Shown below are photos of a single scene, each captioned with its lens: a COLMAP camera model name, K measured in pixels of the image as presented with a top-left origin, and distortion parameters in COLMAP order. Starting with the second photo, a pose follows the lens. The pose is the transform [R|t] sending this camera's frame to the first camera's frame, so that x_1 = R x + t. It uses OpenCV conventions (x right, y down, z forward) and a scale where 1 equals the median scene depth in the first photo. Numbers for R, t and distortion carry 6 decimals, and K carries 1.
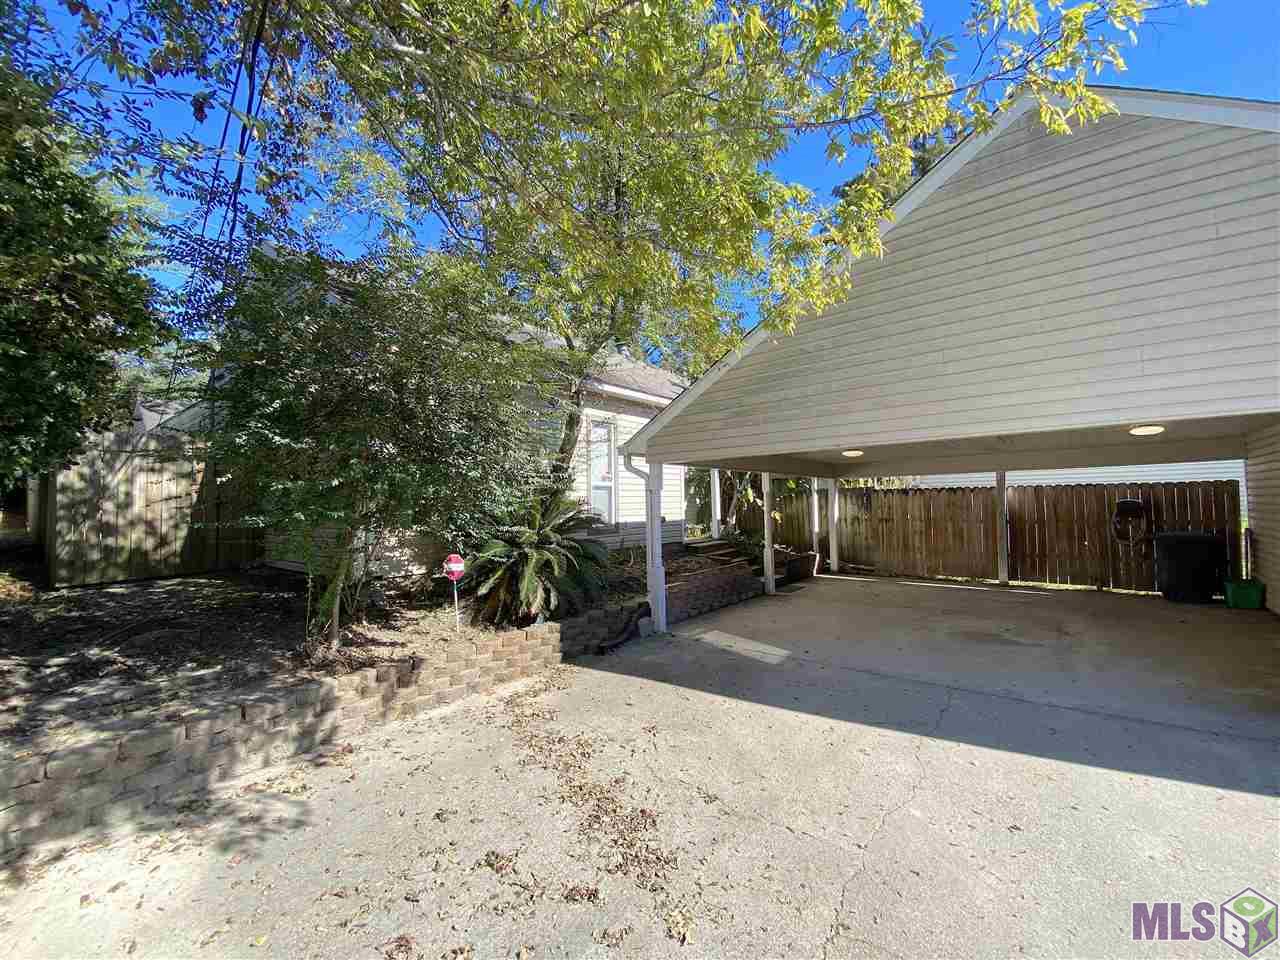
lens RADIAL K [[518.0, 0, 640.0], [0, 518.0, 480.0], [0, 0, 1]] dist [0.011338, -0.016754]
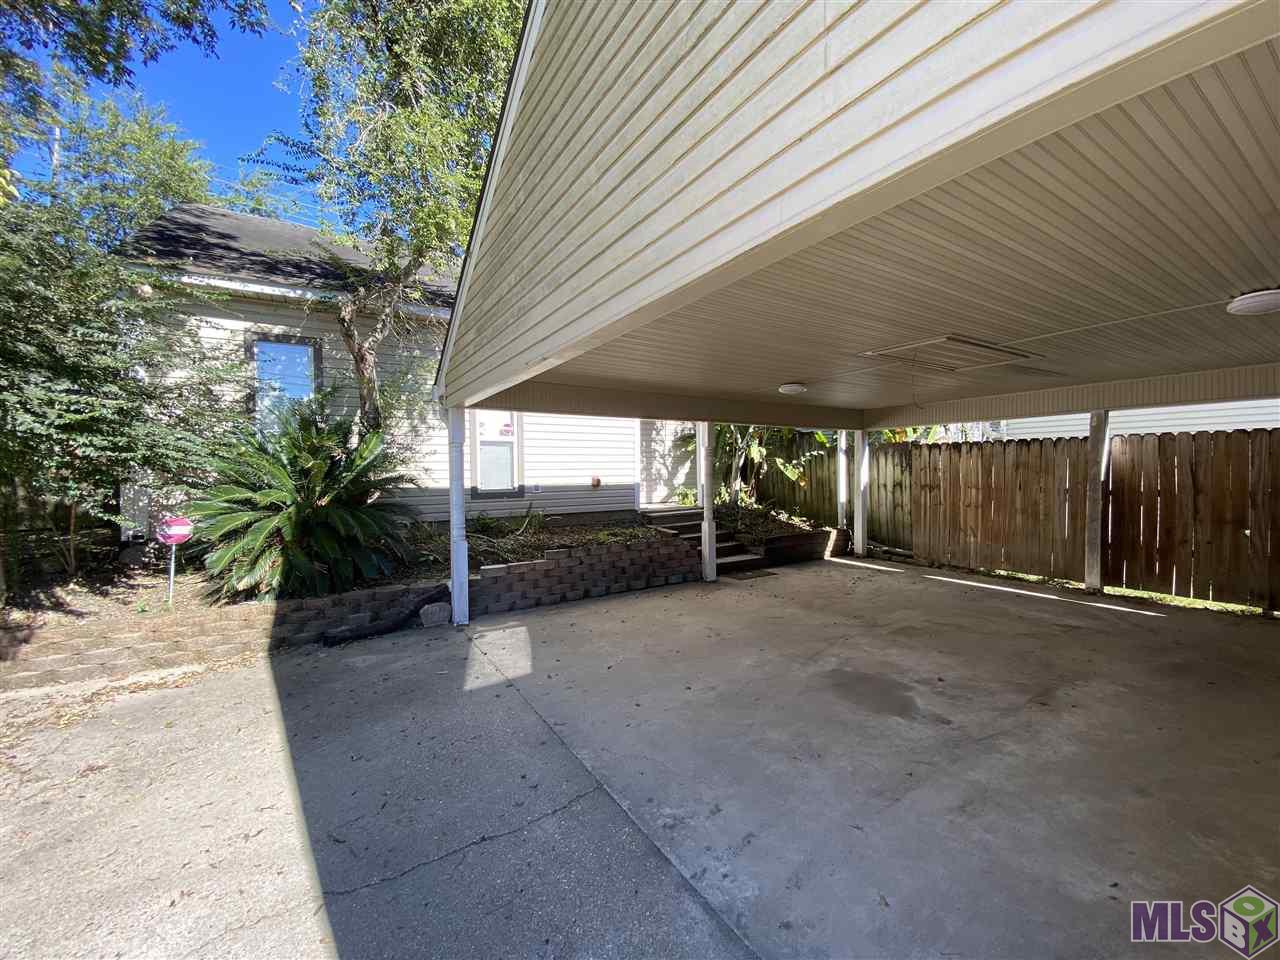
lens RADIAL K [[518.0, 0, 640.0], [0, 518.0, 480.0], [0, 0, 1]] dist [0.011338, -0.016754]
pose [[0.946696, 0.011606, -0.321918, 0.406959], [0.011414, 0.997515, 0.069530, 0.017058], [0.321925, -0.069498, 0.944211, 0.257453]]
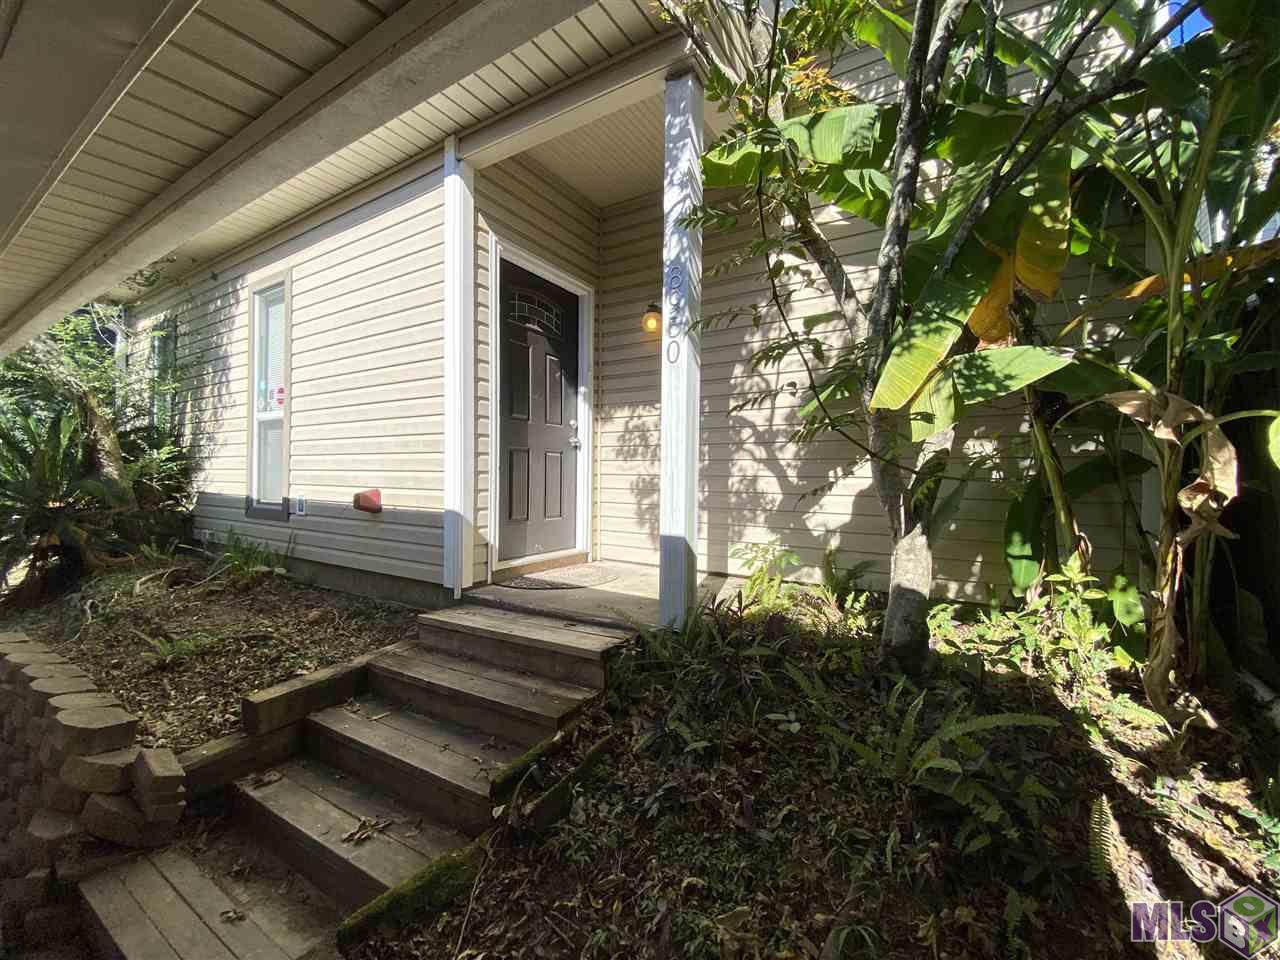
lens RADIAL K [[518.0, 0, 640.0], [0, 518.0, 480.0], [0, 0, 1]] dist [0.011338, -0.016754]
pose [[0.137569, 0.018437, -0.990321, 0.447118], [0.029926, 0.999293, 0.022761, 0.064780], [0.990040, -0.032768, 0.136920, 1.238188]]
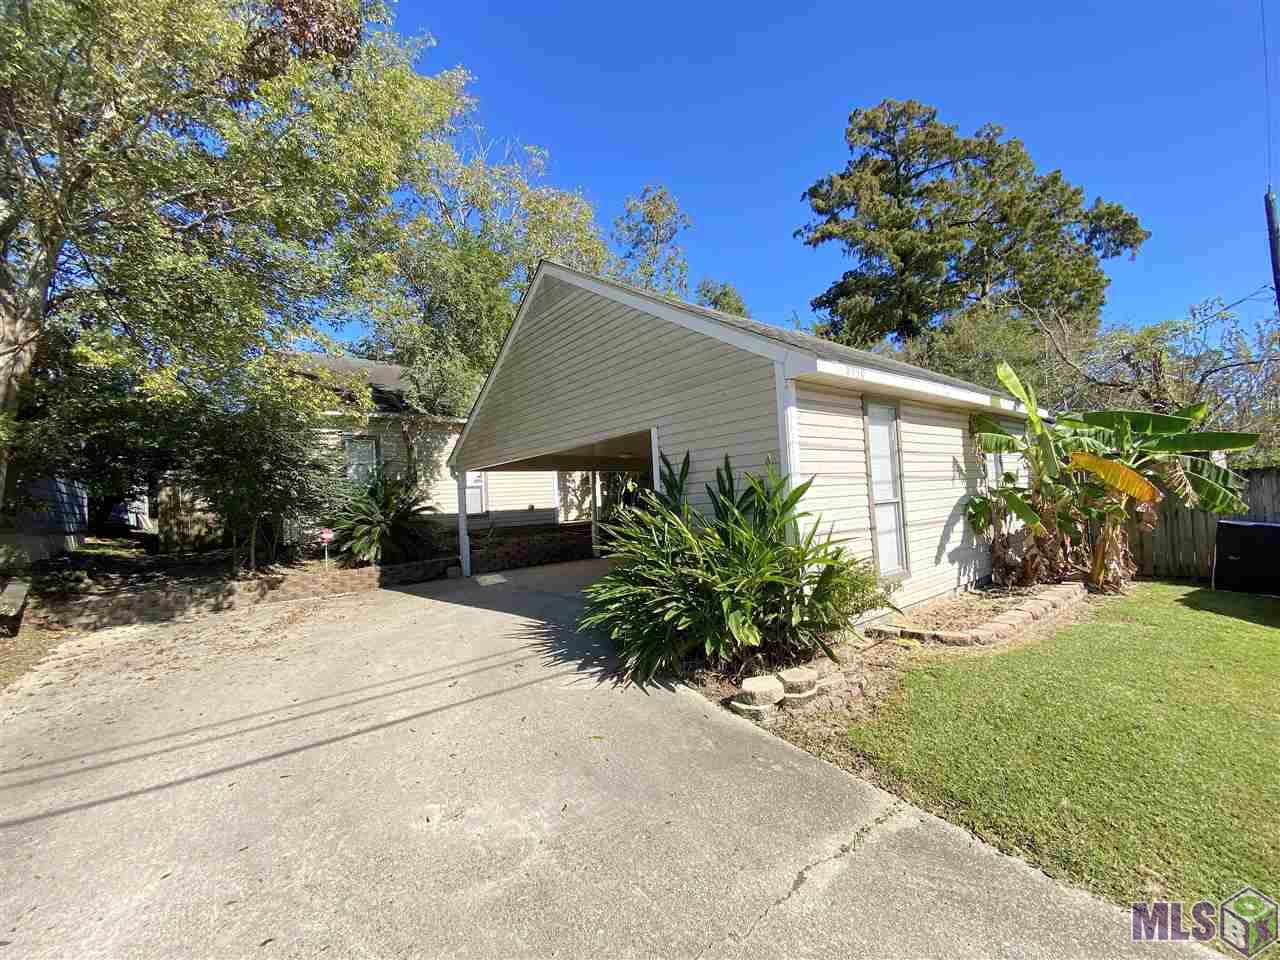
lens RADIAL K [[518.0, 0, 640.0], [0, 518.0, 480.0], [0, 0, 1]] dist [0.011338, -0.016754]
pose [[0.978790, -0.044098, -0.200063, 0.669117], [0.047119, 0.998836, 0.010360, 0.000861], [0.199373, -0.019567, 0.979728, -0.349914]]
